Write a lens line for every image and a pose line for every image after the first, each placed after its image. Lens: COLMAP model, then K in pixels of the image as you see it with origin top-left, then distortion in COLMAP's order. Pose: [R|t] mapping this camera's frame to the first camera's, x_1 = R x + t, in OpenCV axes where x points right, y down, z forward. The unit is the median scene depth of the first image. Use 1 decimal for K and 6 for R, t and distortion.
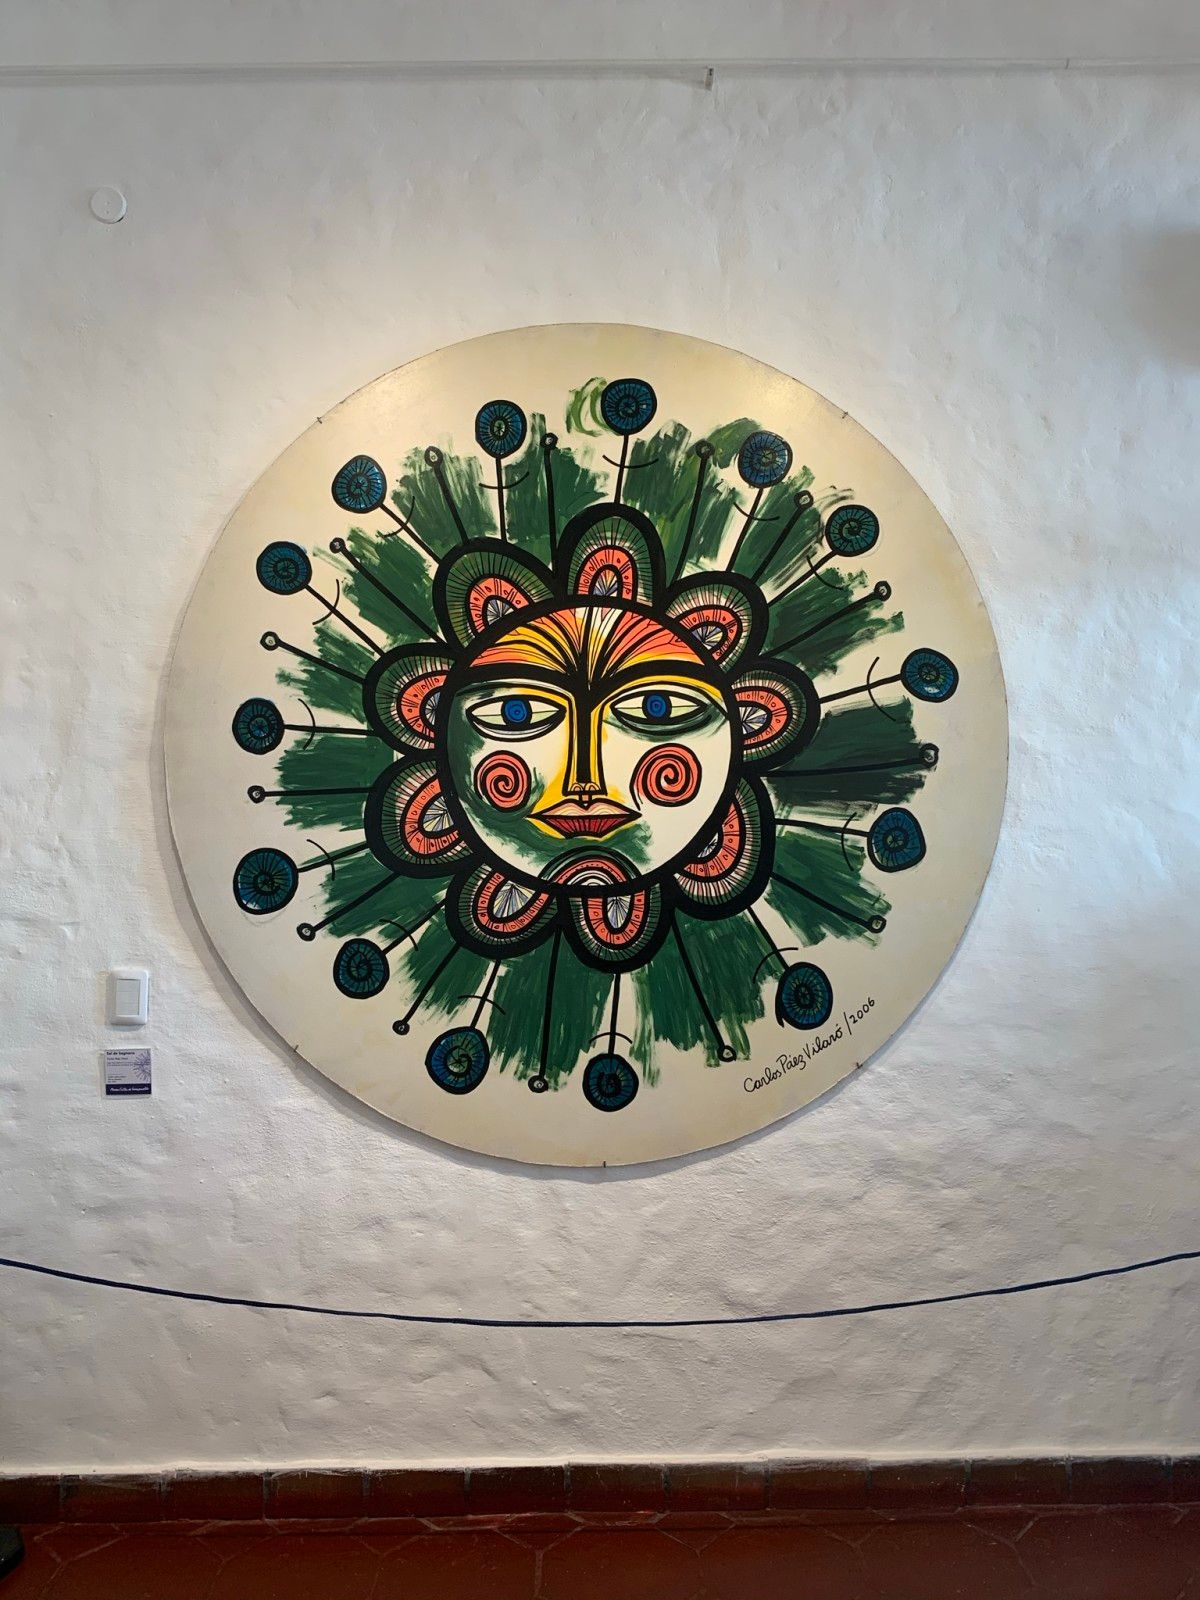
lens RADIAL K [[1210.9, 0, 603.9], [0, 1210.9, 803.8], [0, 0, 1]] dist [0.078078, -0.001253]
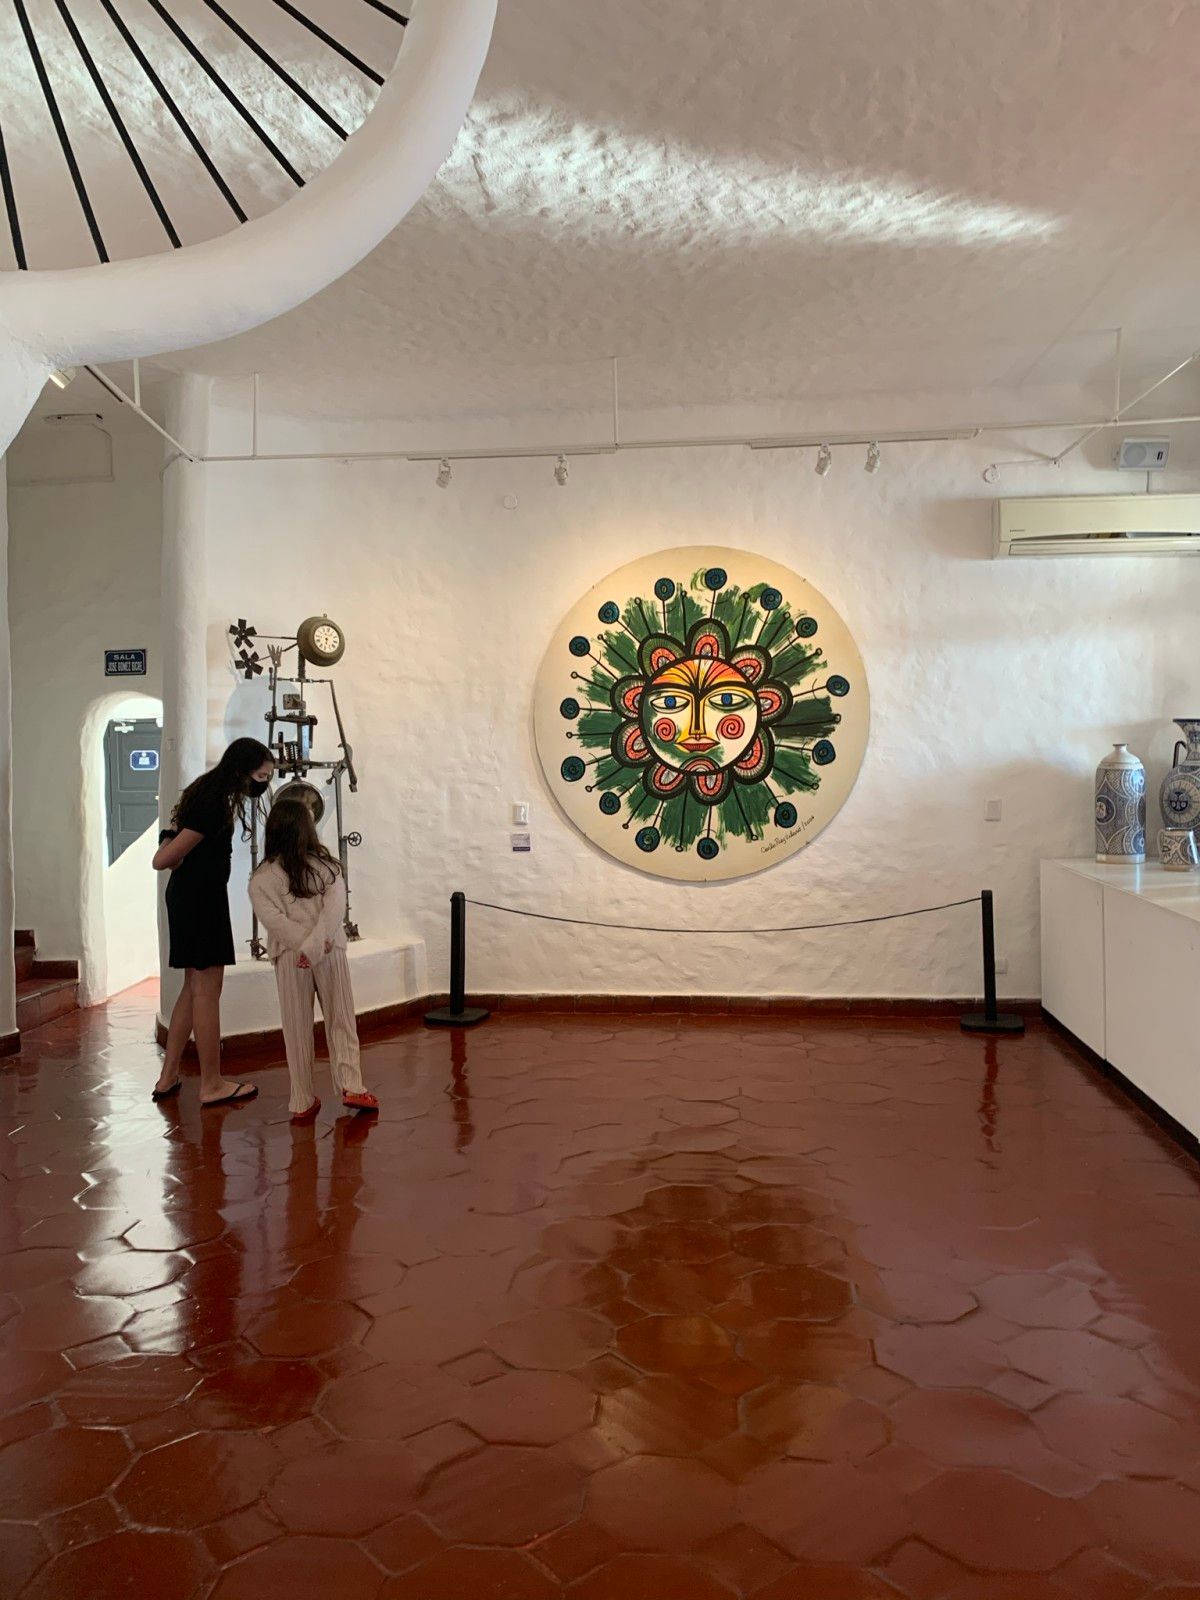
lens RADIAL K [[1210.9, 0, 591.3], [0, 1210.9, 793.7], [0, 0, 1]] dist [0.078078, -0.001253]
pose [[0.994320, 0.001668, -0.106419, 0.032088], [0.003296, 0.998915, 0.046445, -0.003092], [0.106381, -0.046532, 0.993236, -1.517367]]
